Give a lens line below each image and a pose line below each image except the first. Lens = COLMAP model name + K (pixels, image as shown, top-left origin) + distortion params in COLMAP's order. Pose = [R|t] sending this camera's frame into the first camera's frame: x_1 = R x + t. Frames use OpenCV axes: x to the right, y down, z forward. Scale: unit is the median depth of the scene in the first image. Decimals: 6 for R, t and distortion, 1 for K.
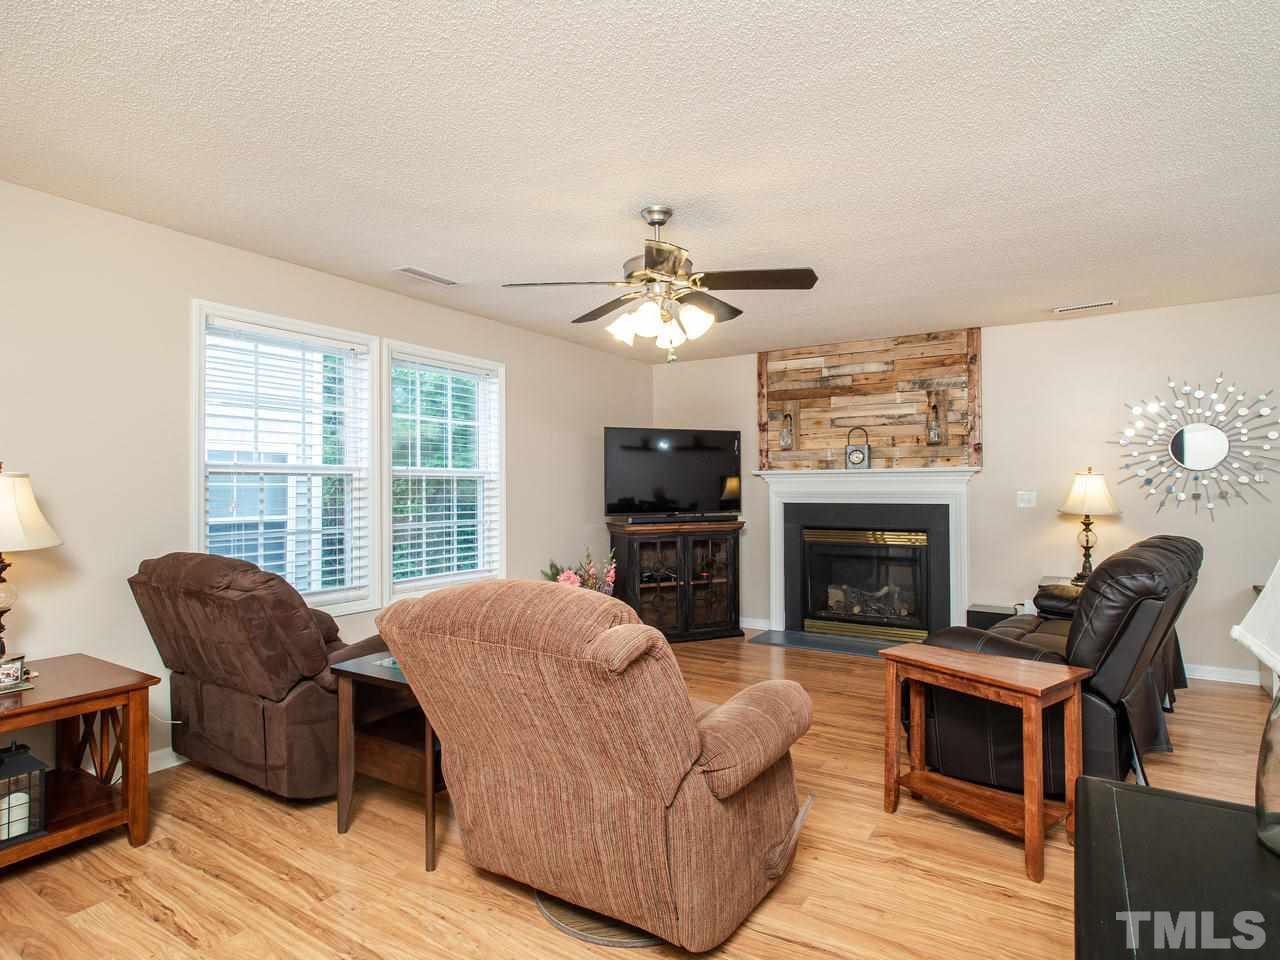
lens RADIAL K [[667.4, 0, 640.0], [0, 667.4, 480.0], [0, 0, 1]] dist [0.004985, 0.000609]
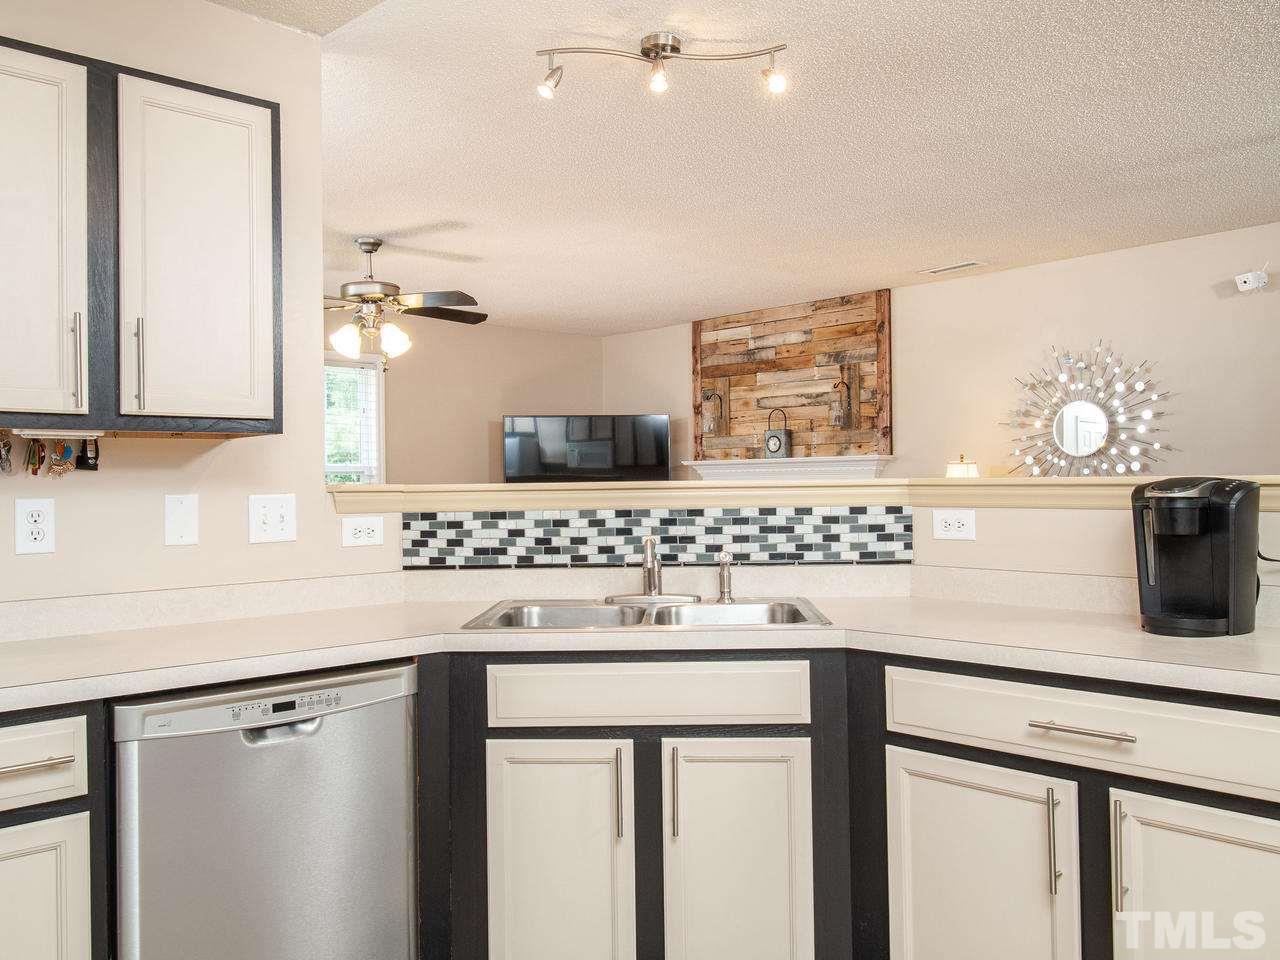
lens RADIAL K [[1064.4, 0, 640.0], [0, 1064.4, 480.0], [0, 0, 1]] dist [0.000689, -0.001389]
pose [[0.958101, -0.003958, -0.286403, 0.549724], [0.005894, 0.999965, 0.005895, 0.002432], [0.286370, -0.007336, 0.958091, -0.349202]]
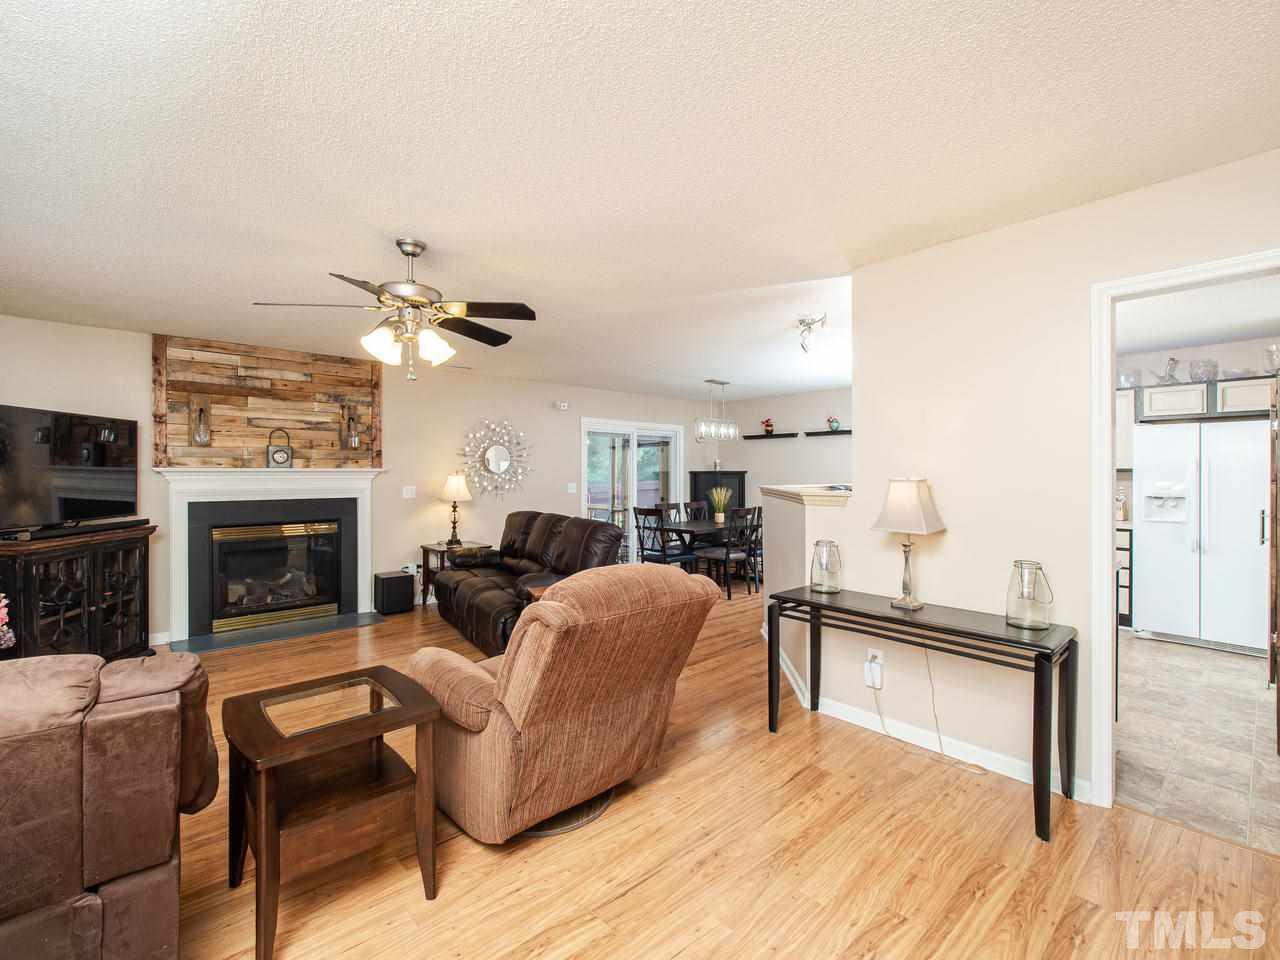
lens RADIAL K [[582.9, 0, 617.1], [0, 582.9, 476.3], [0, 0, 1]] dist [-0.009324, -0.000166]
pose [[0.289802, 0.000840, 0.957086, -0.417152], [-0.007921, 0.999967, 0.001521, -0.008499], [-0.957054, -0.008022, 0.289799, 0.206260]]
